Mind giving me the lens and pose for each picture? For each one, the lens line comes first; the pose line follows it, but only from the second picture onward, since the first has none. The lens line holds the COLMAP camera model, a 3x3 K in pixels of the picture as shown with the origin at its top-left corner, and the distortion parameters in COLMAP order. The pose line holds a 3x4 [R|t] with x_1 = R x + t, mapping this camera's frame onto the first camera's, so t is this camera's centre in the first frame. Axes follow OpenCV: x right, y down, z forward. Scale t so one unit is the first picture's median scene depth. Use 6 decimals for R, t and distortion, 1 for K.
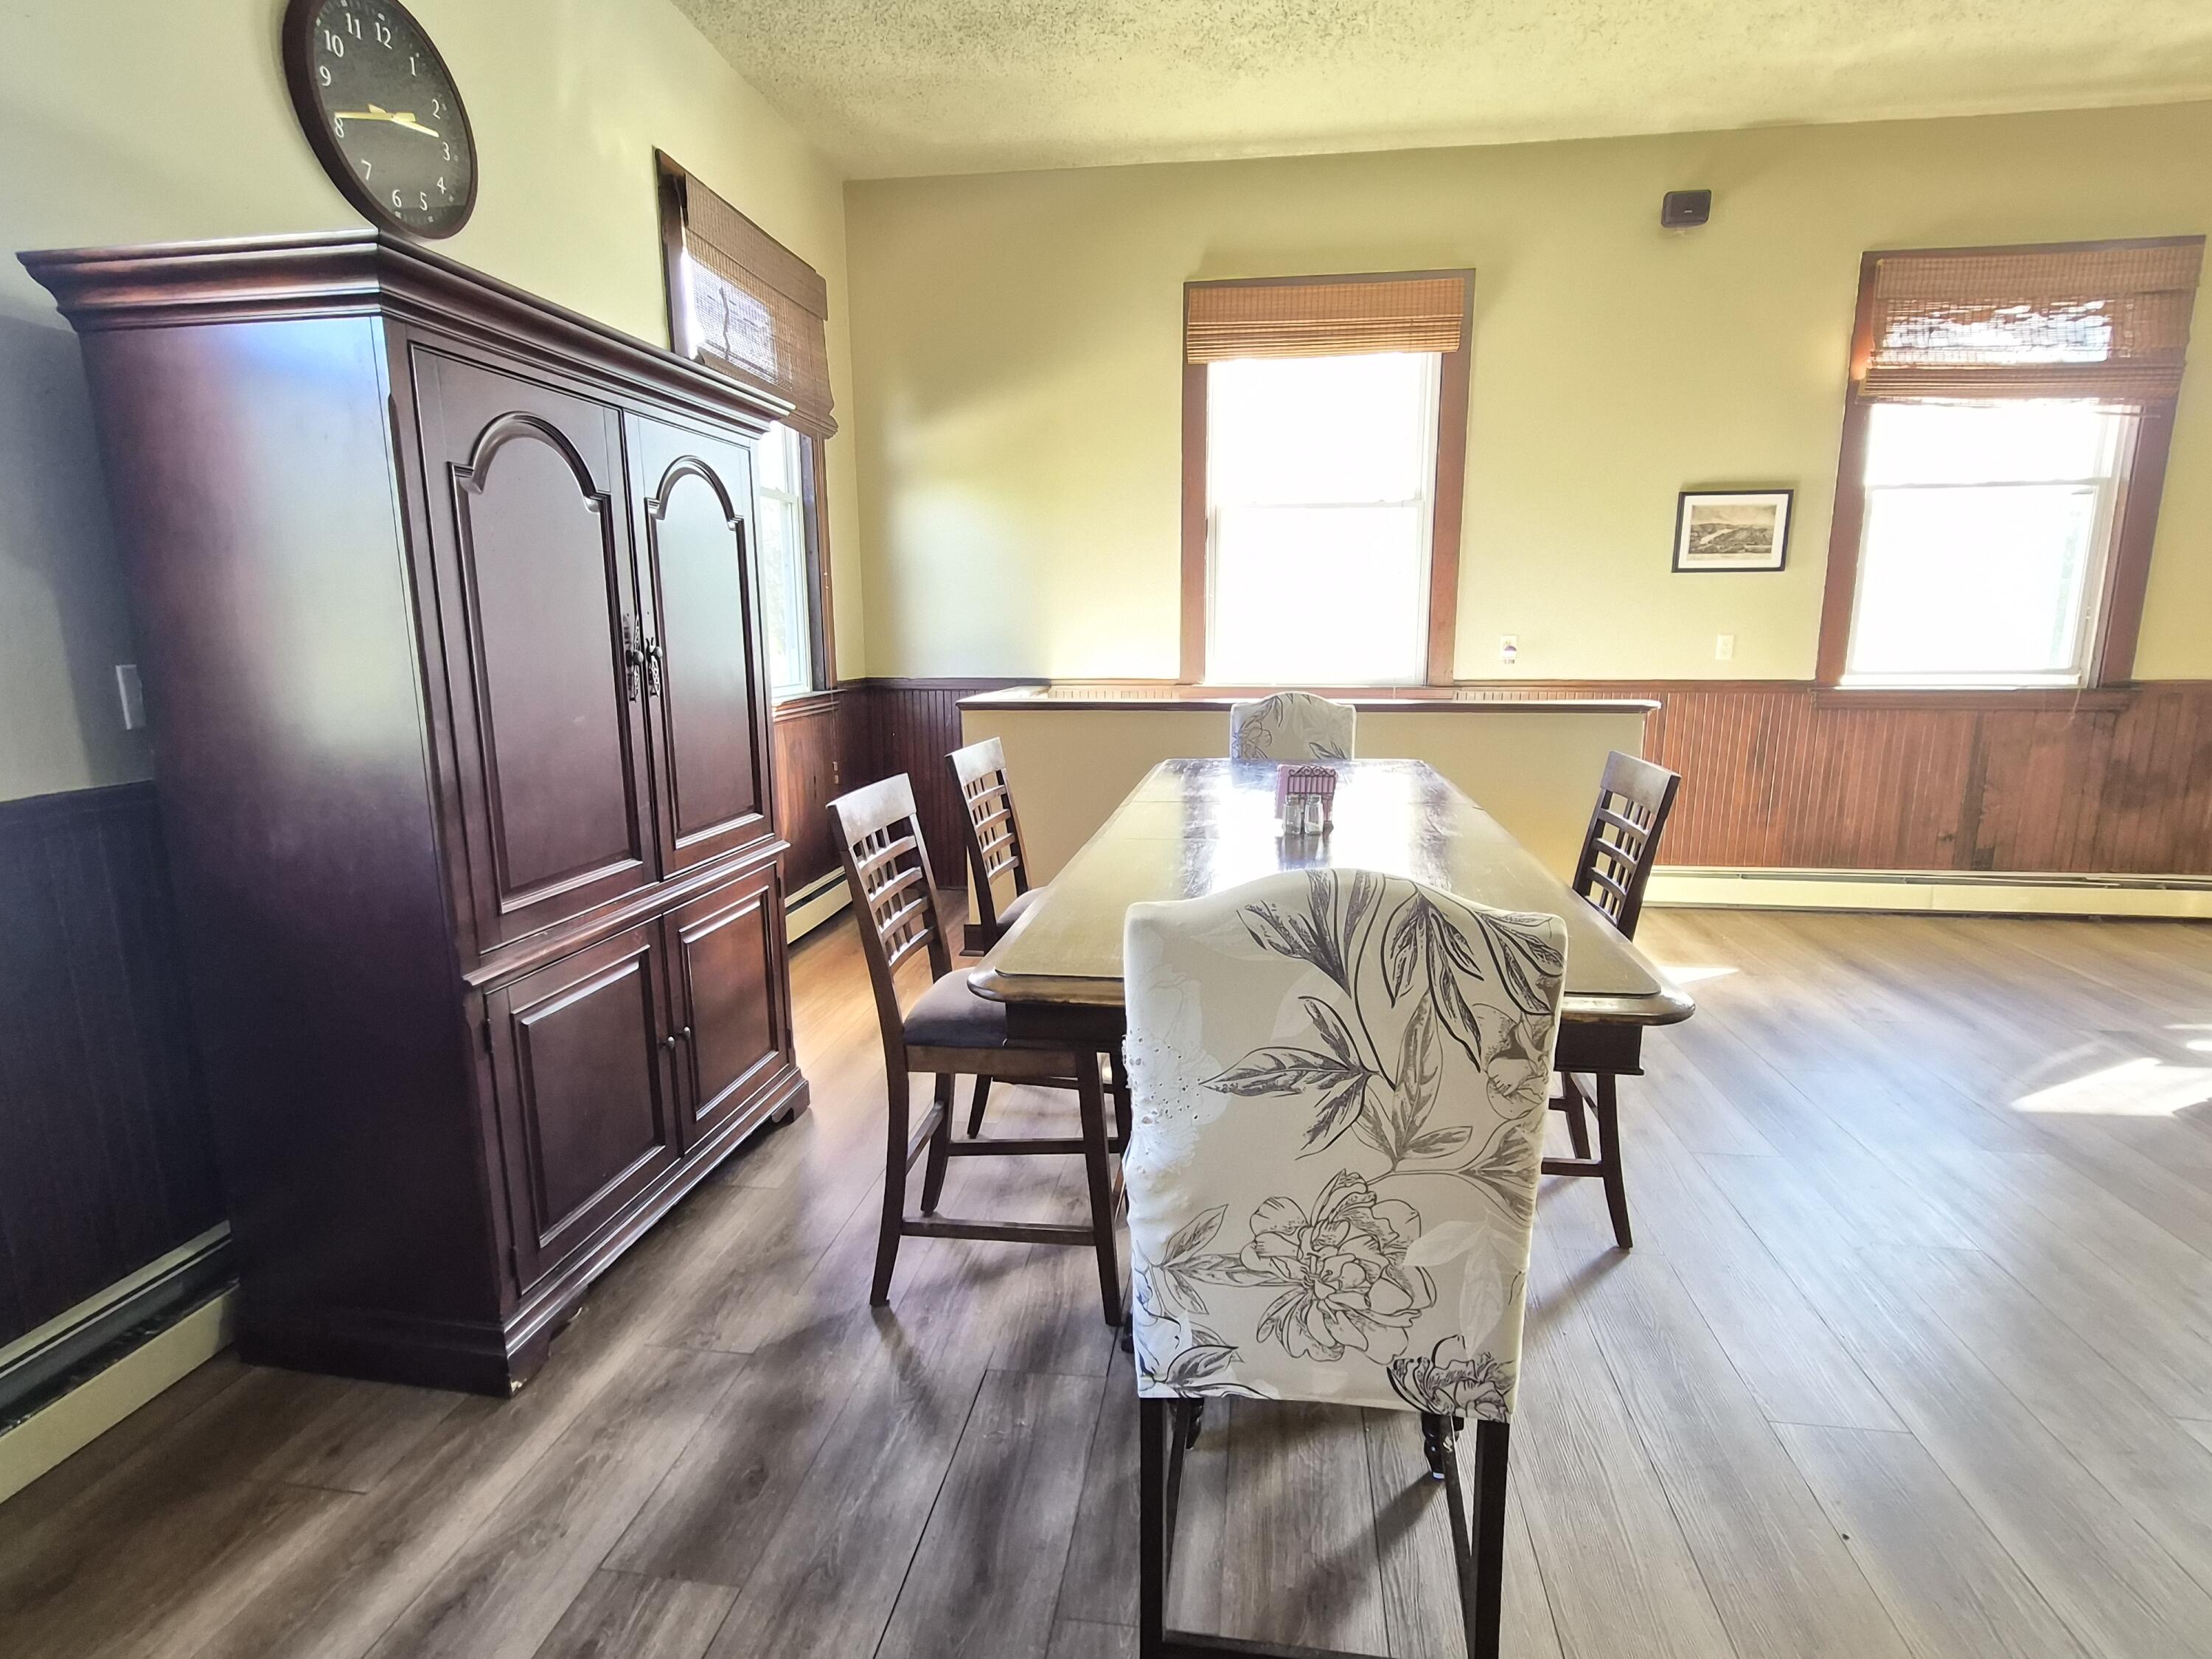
lens RADIAL K [[1092.7, 0, 1112.8], [0, 1092.7, 838.7], [0, 0, 1]] dist [-0.006893, 0.002514]
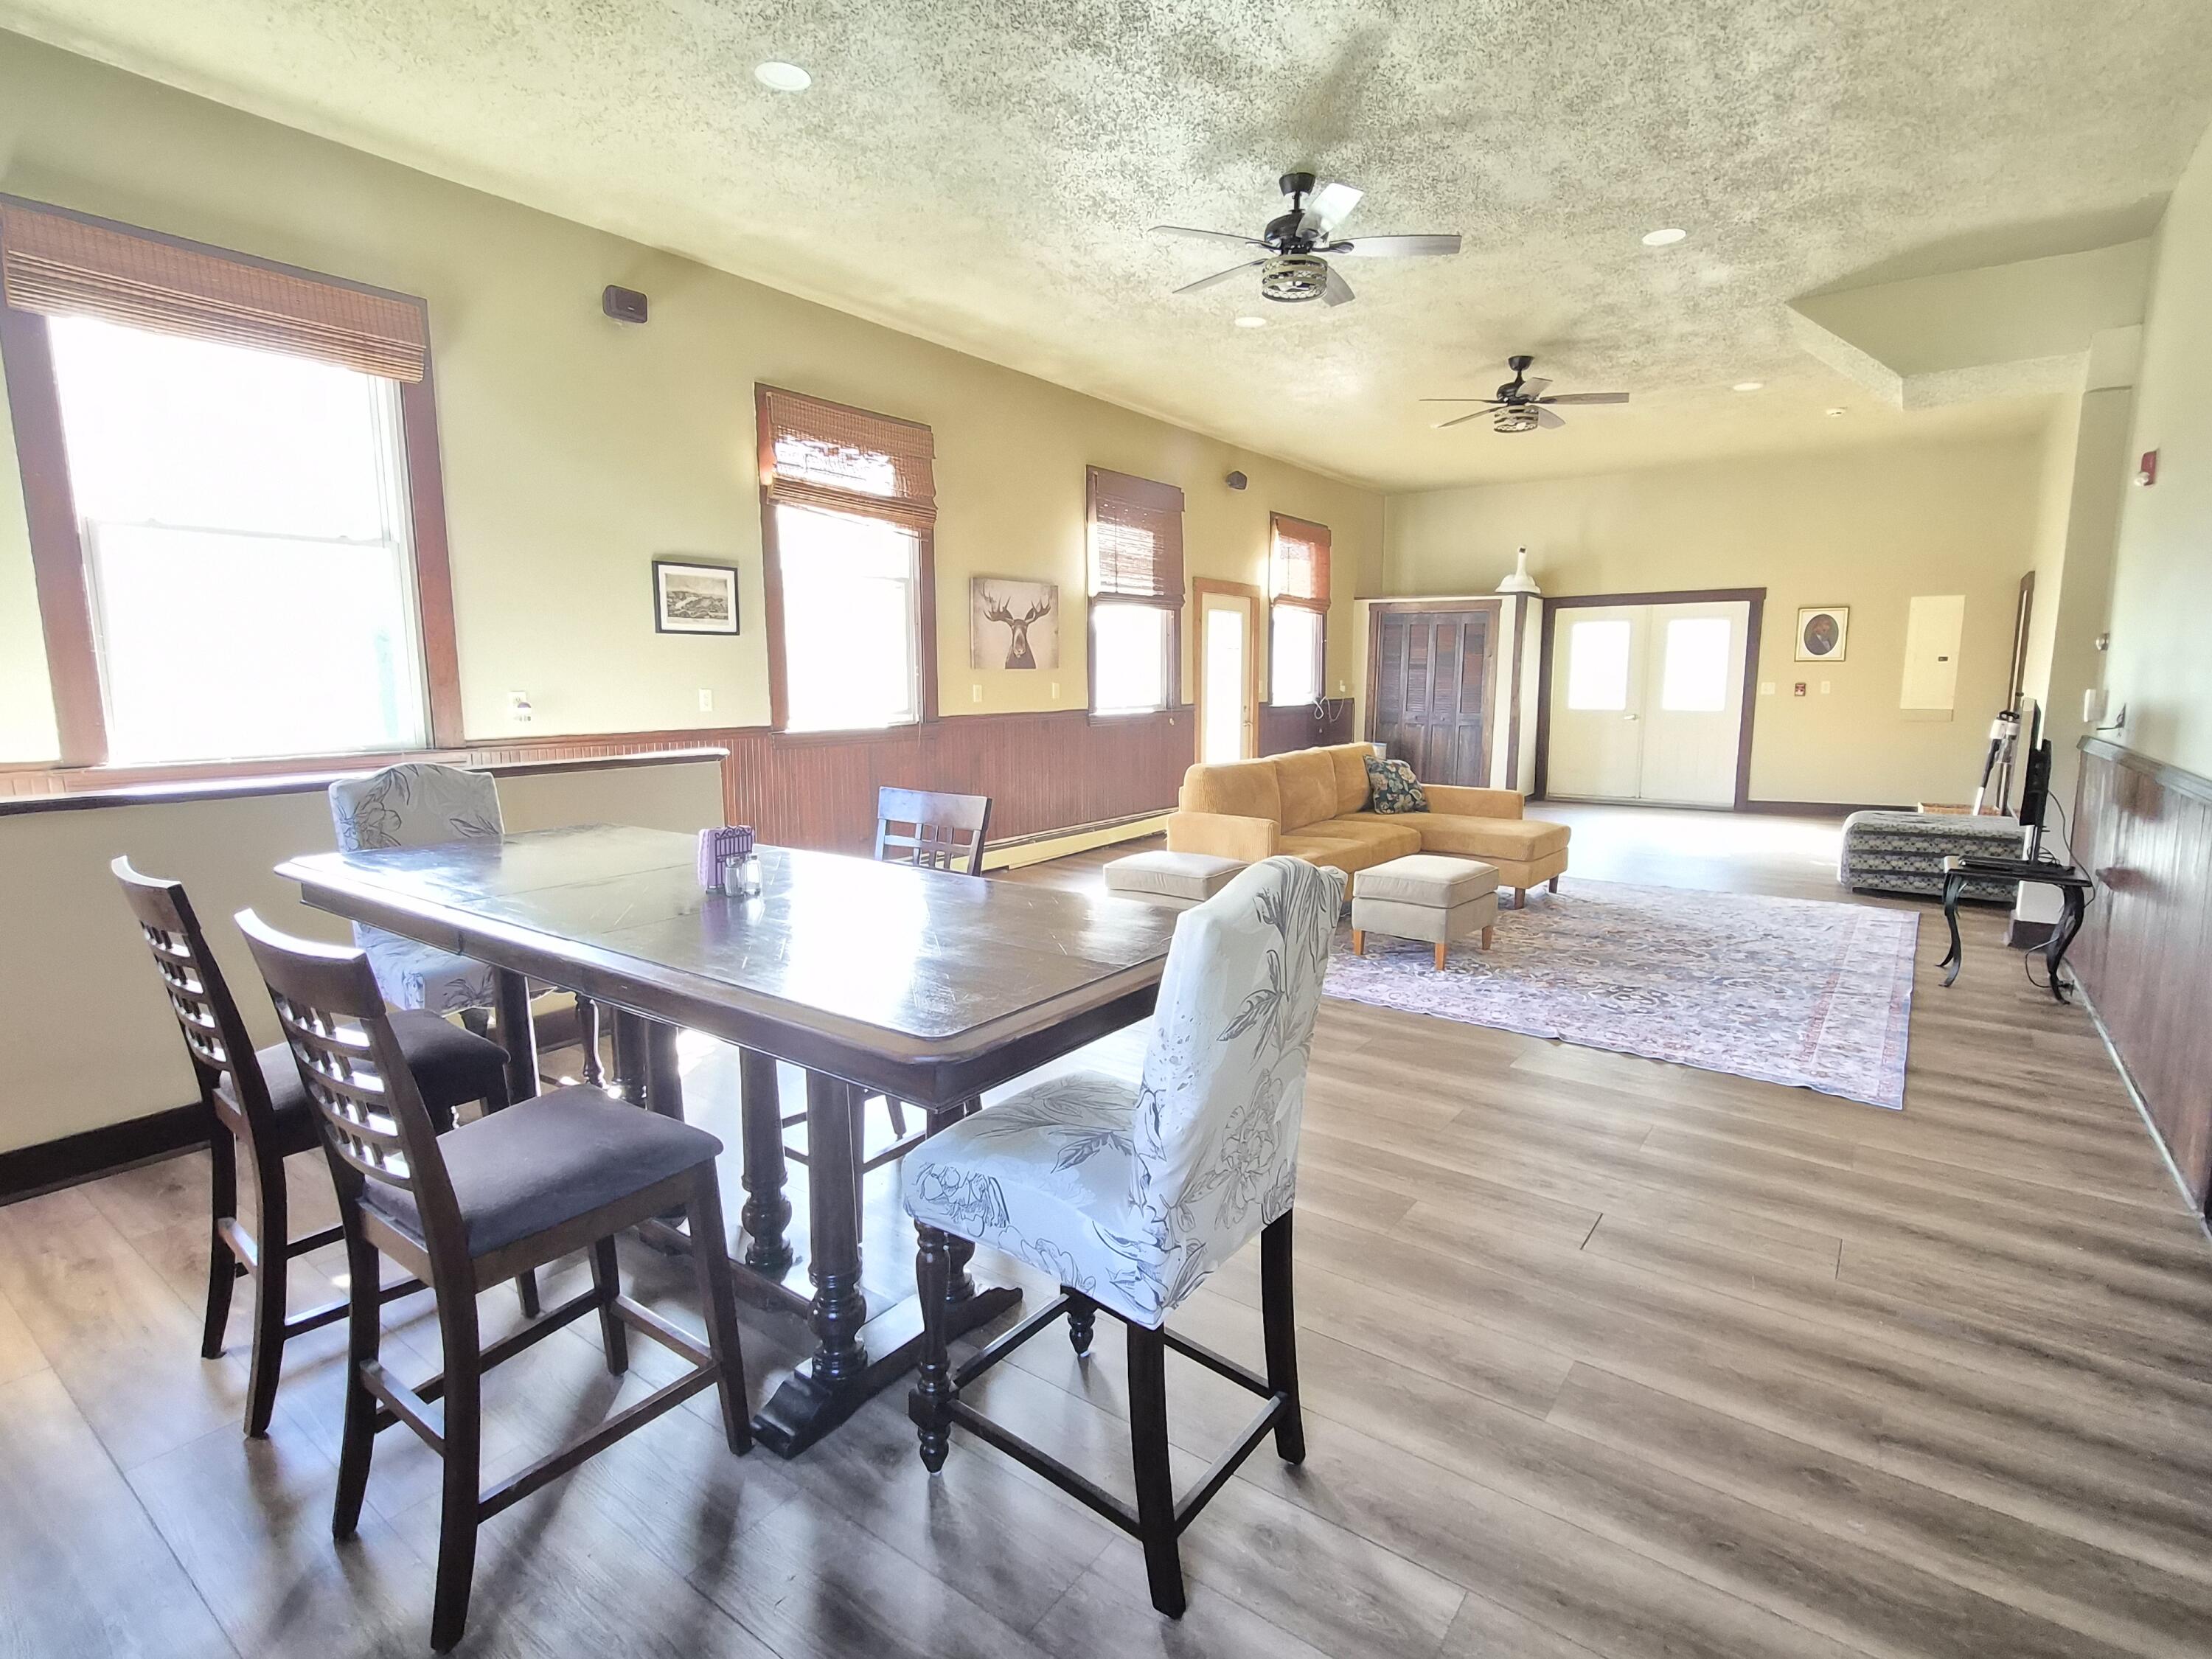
lens RADIAL K [[1092.7, 0, 1105.5], [0, 1092.7, 842.4], [0, 0, 1]] dist [-0.006893, 0.002514]
pose [[0.473982, -0.130441, 0.870820, -0.259911], [0.166827, 0.984358, 0.056645, -0.025208], [-0.864587, 0.118427, 0.488328, 0.104824]]
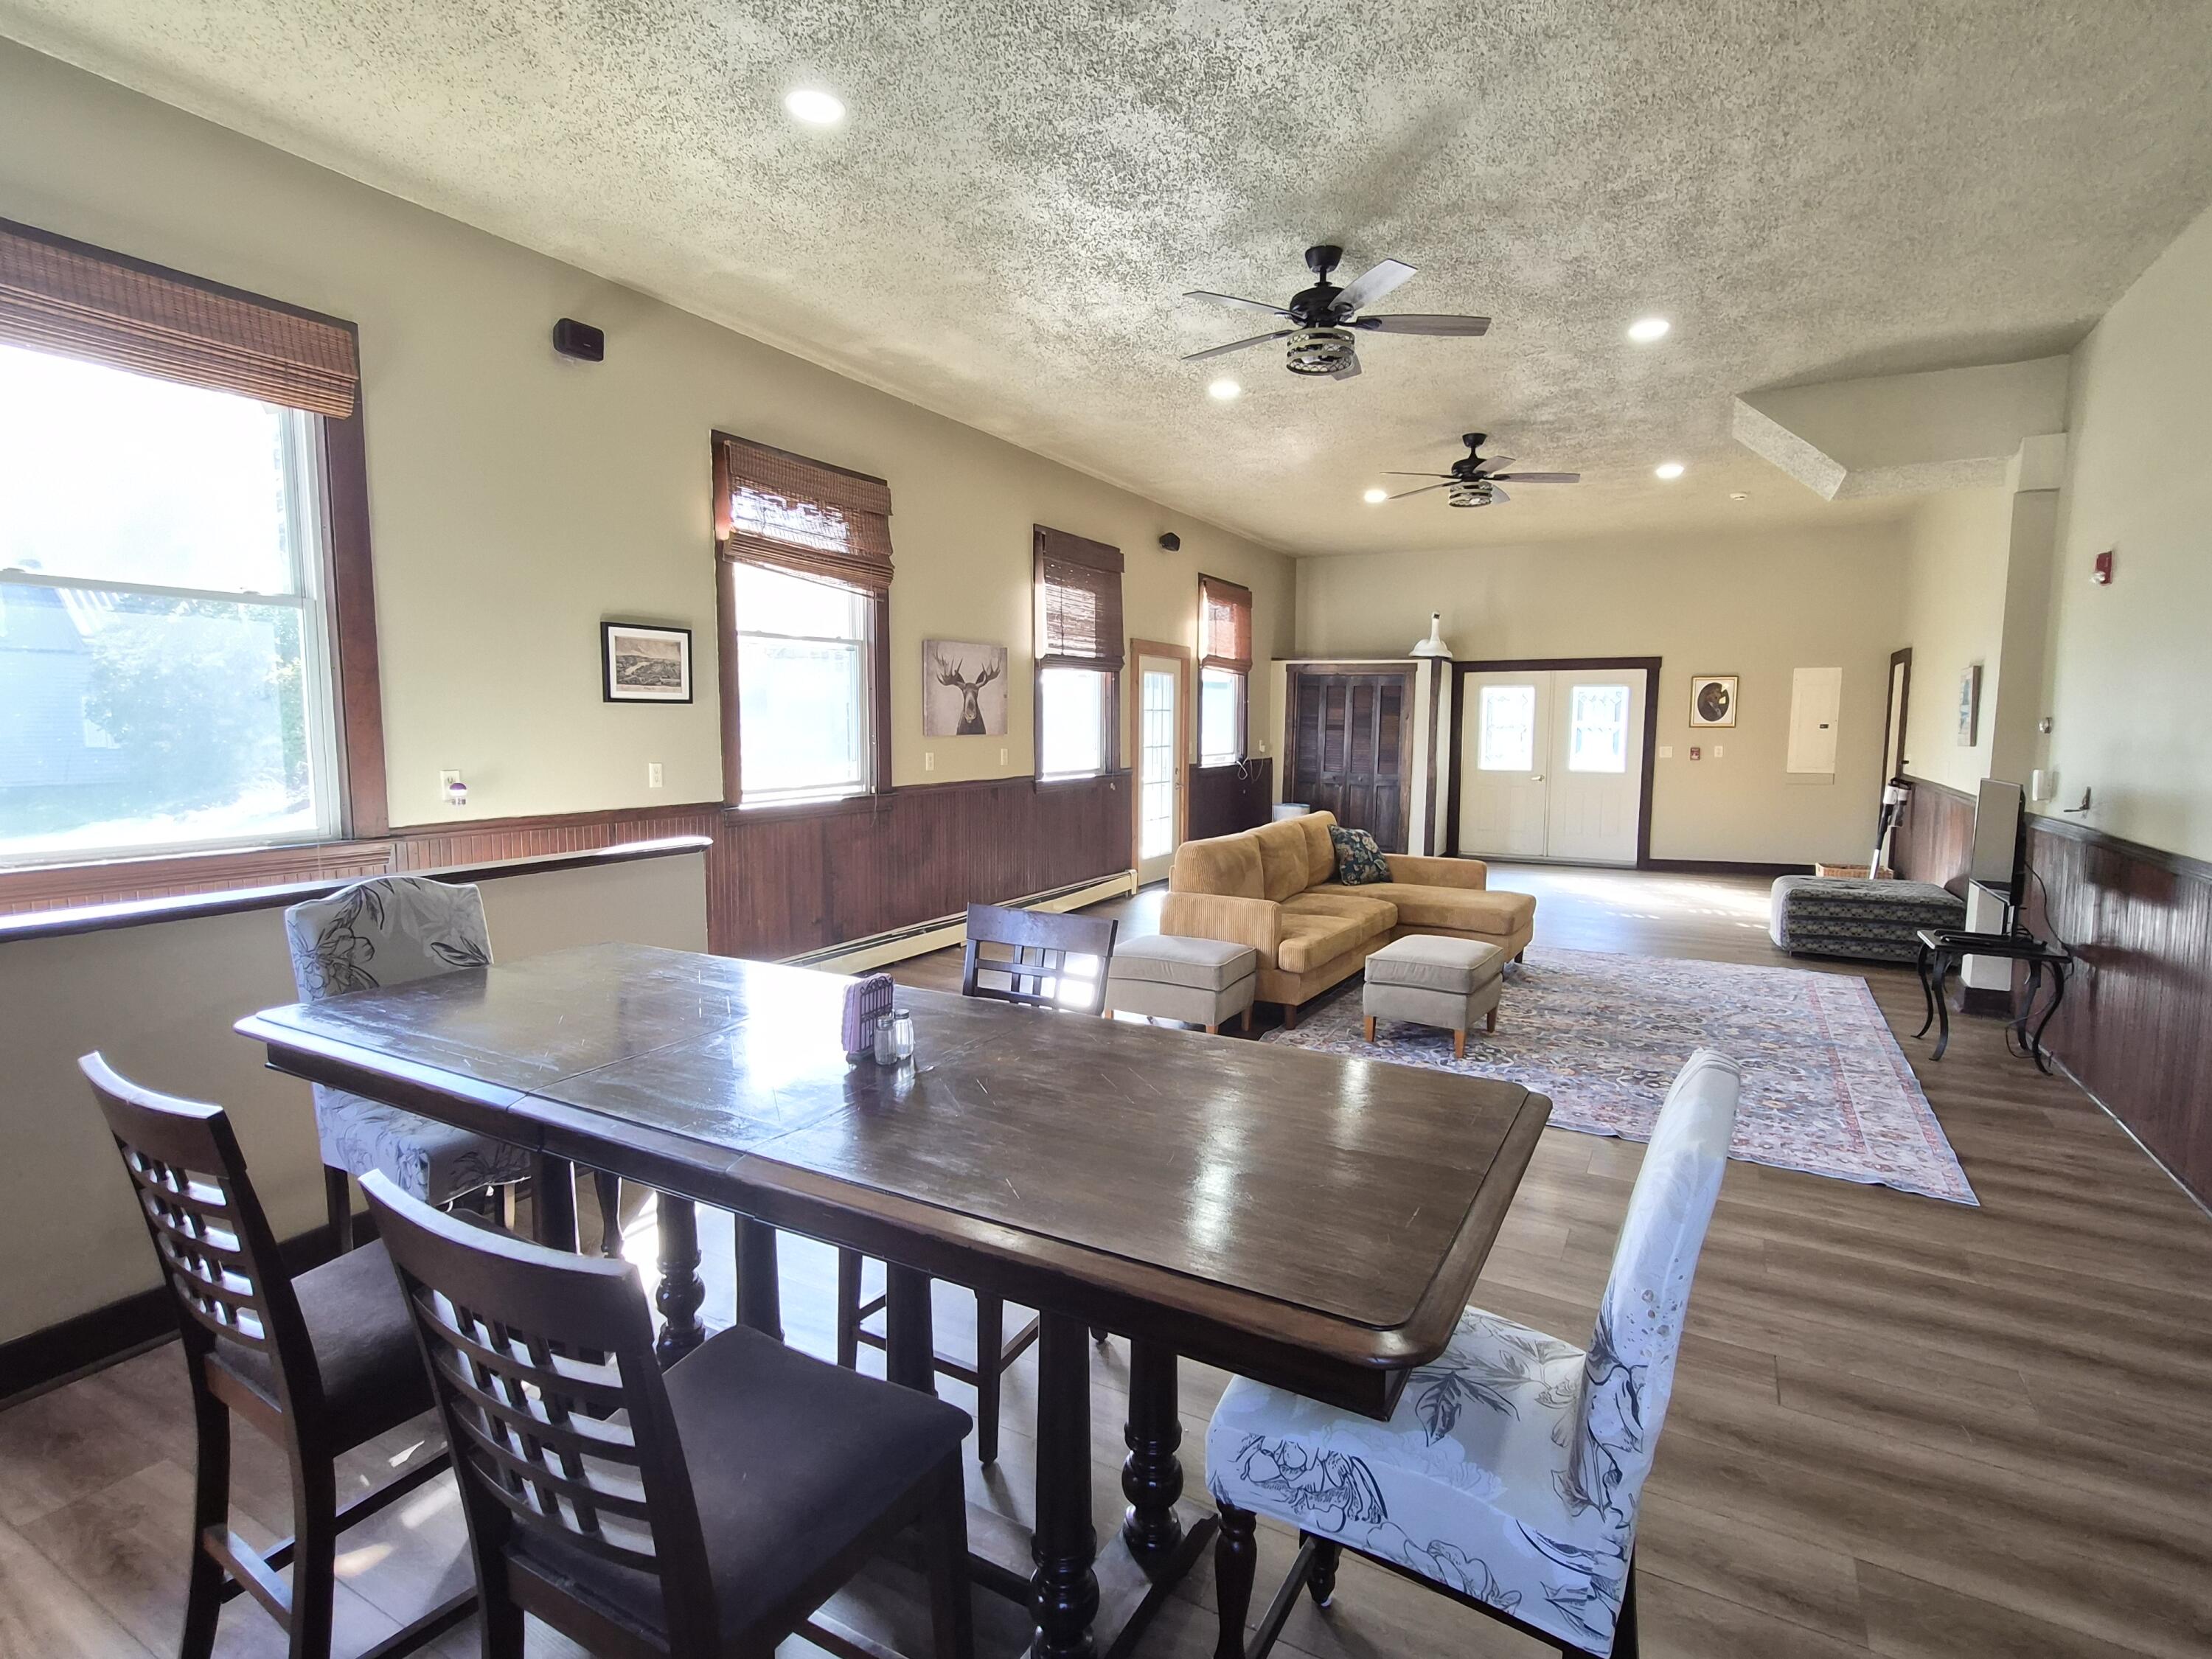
lens RADIAL K [[1092.7, 0, 1101.8], [0, 1092.7, 840.8], [0, 0, 1]] dist [-0.006893, 0.002514]
pose [[0.357111, -0.096072, 0.929108, -0.254496], [0.169720, 0.984813, 0.036598, -0.083814], [-0.918513, 0.144619, 0.367993, 0.255760]]
